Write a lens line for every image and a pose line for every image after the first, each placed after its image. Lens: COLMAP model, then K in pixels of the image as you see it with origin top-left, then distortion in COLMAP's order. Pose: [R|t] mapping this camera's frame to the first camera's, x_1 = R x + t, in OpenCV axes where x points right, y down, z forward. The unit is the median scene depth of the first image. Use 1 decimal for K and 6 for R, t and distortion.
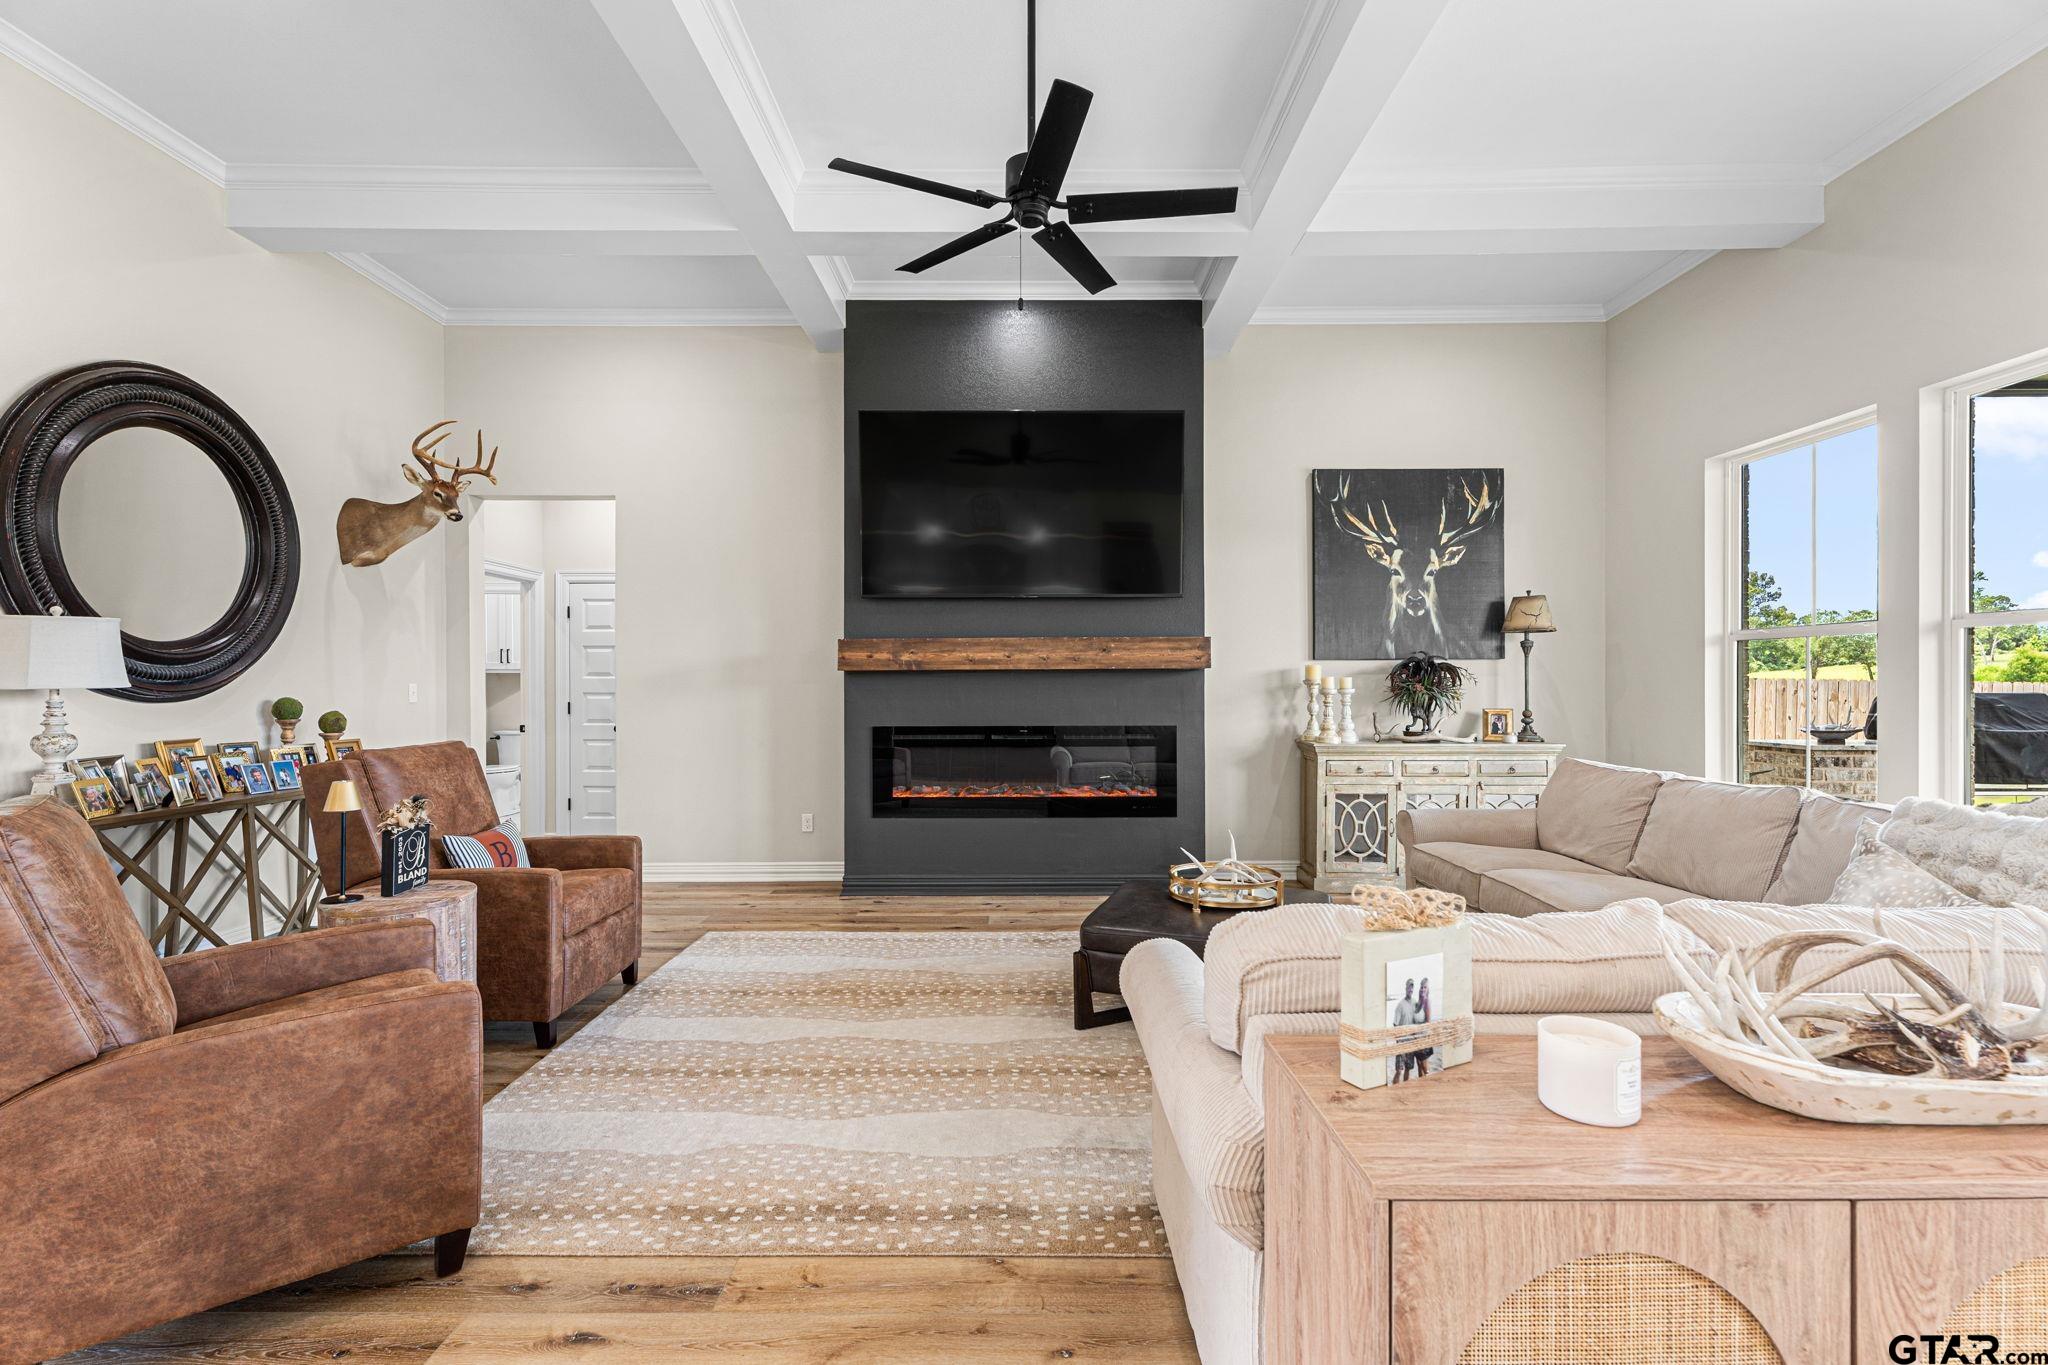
lens RADIAL K [[926.9, 0, 1022.6], [0, 926.9, 682.3], [0, 0, 1]] dist [0.001030, 0.002420]
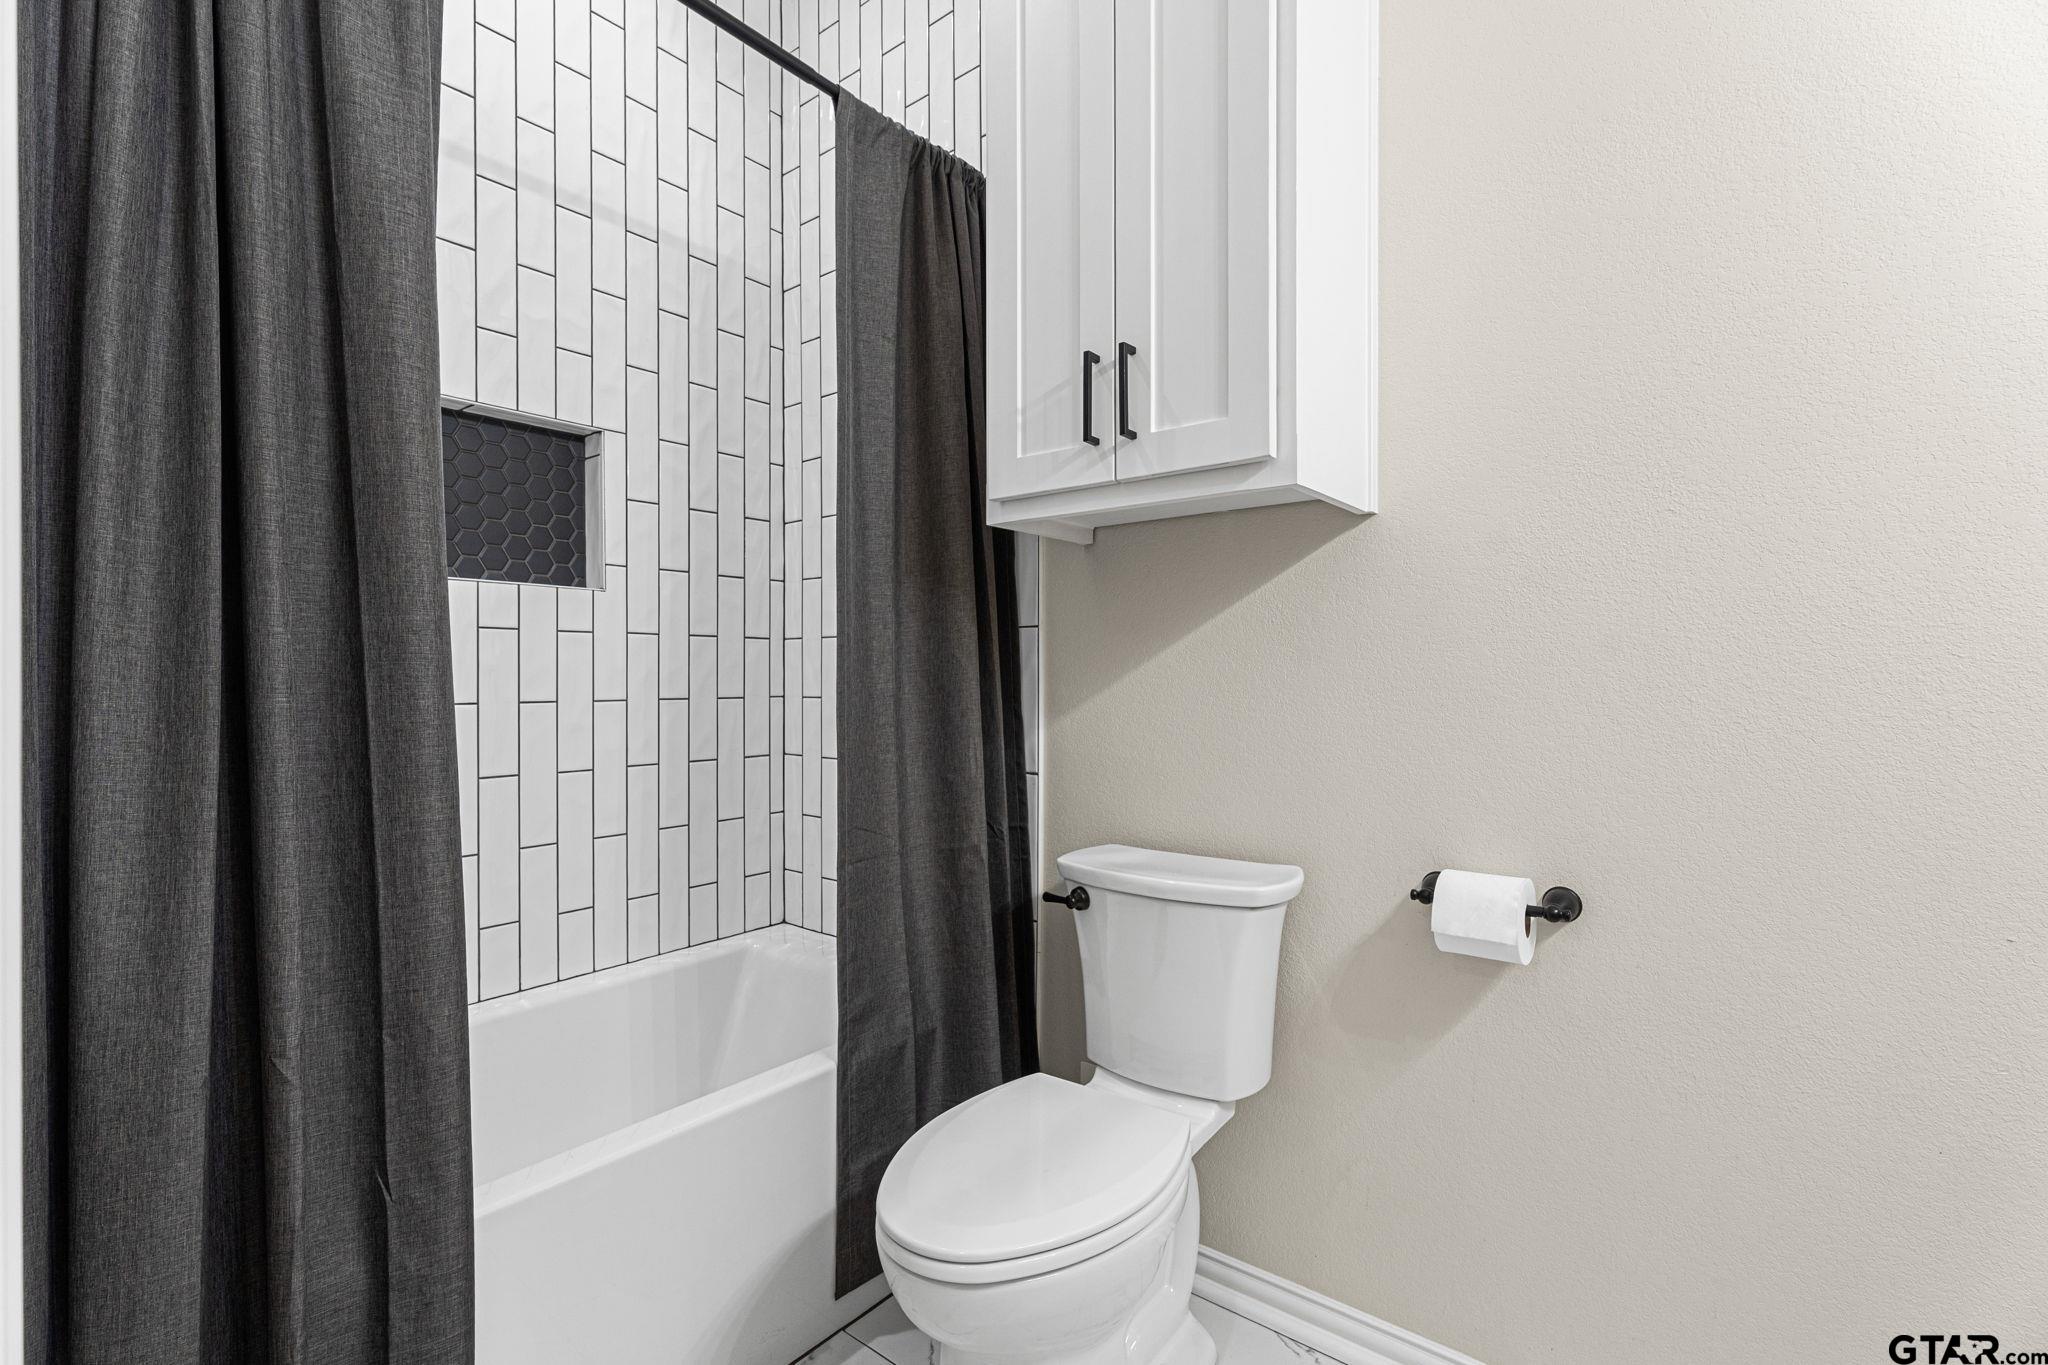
lens RADIAL K [[926.9, 0, 1024.0], [0, 926.9, 683.5], [0, 0, 1]] dist [0.001030, 0.002420]
pose [[0.788230, 0.002078, -0.615378, -0.473398], [0.001952, 0.999981, 0.005878, 0.019298], [0.615378, -0.005834, 0.788210, 0.868115]]
